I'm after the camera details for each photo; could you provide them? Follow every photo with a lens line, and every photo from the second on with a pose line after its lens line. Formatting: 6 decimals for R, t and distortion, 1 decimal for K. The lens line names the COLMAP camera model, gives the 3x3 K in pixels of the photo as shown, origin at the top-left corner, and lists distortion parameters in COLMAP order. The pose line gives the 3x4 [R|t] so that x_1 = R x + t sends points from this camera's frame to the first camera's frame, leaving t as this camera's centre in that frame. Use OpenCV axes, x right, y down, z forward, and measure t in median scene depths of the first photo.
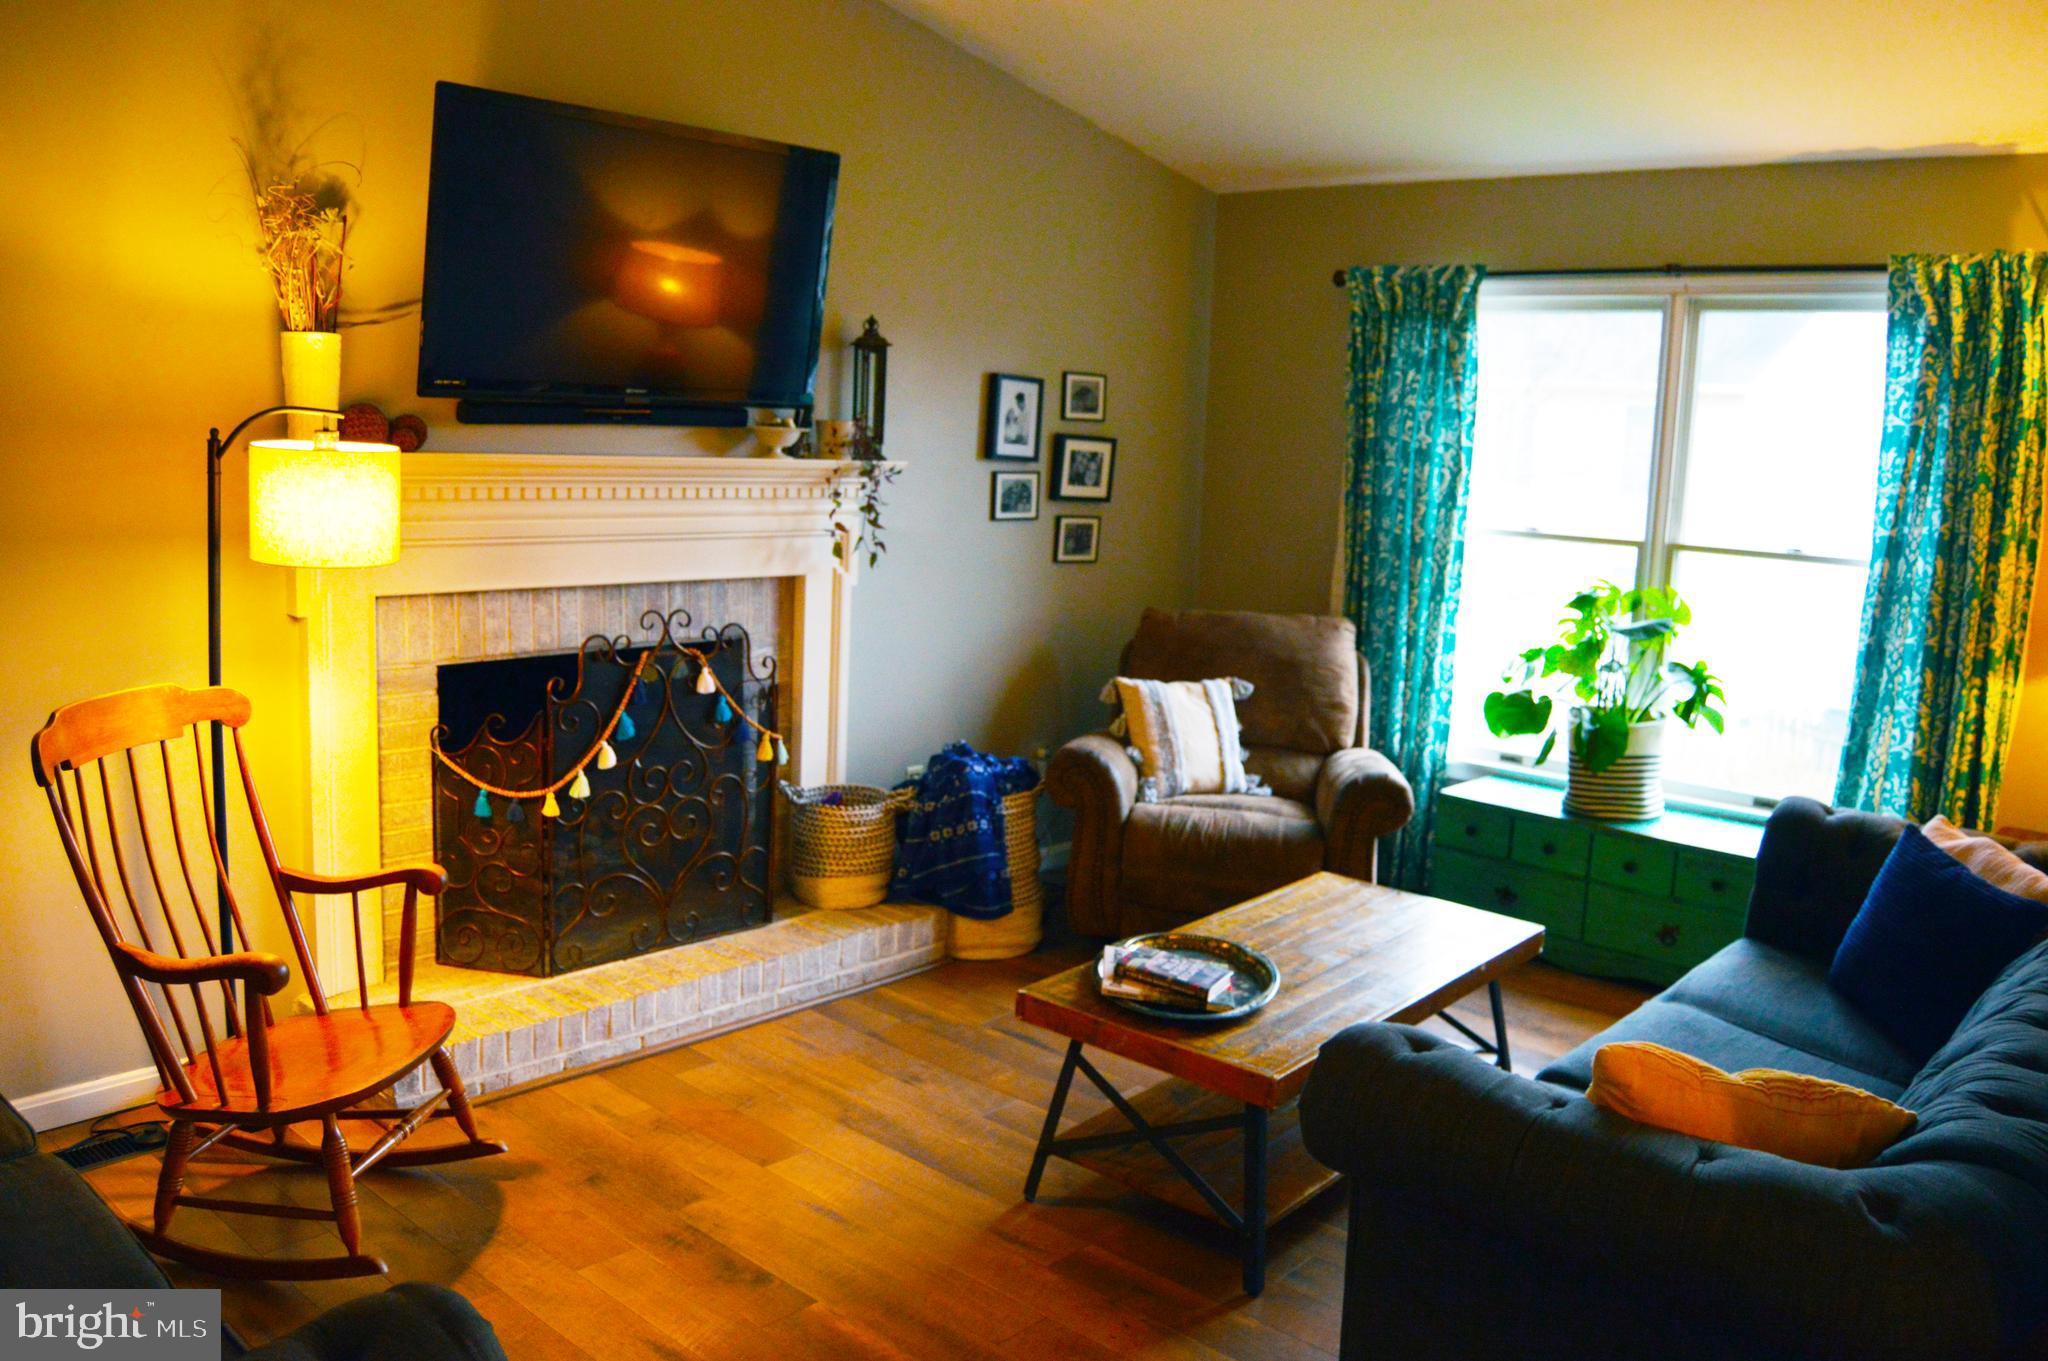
lens RADIAL K [[1631.6, 0, 1024.0], [0, 1631.6, 680.5], [0, 0, 1]] dist [-0.076087, 0.002869]
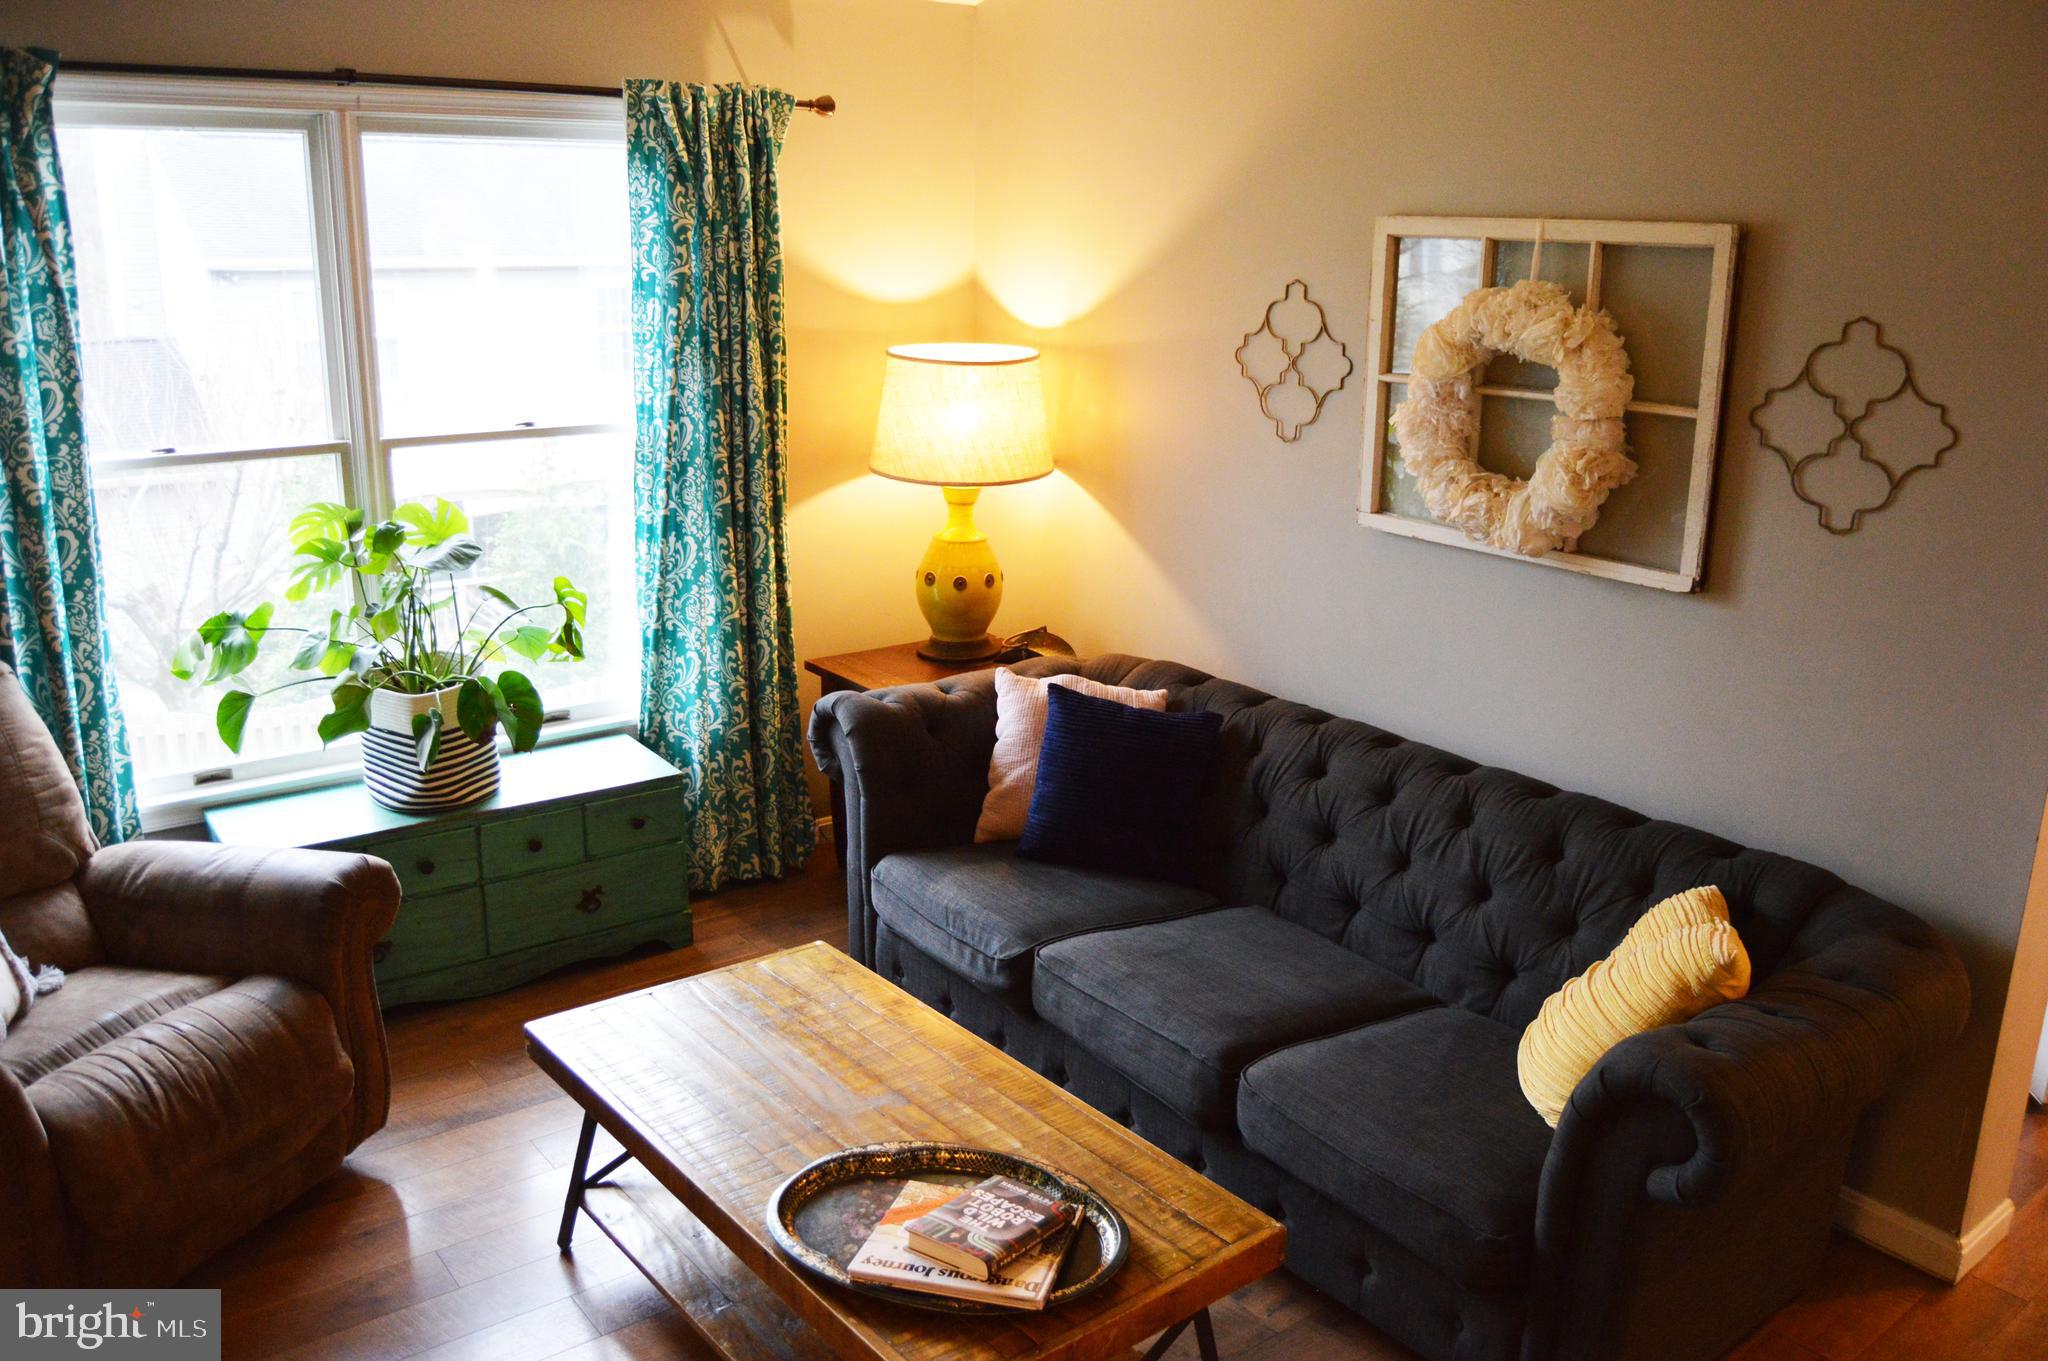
lens RADIAL K [[1631.6, 0, 1024.0], [0, 1631.6, 680.5], [0, 0, 1]] dist [-0.076087, 0.002869]
pose [[0.165195, -0.296316, 0.940695, -0.330914], [0.147267, 0.950518, 0.273549, -0.151252], [-0.975204, 0.093345, 0.200658, 0.594273]]
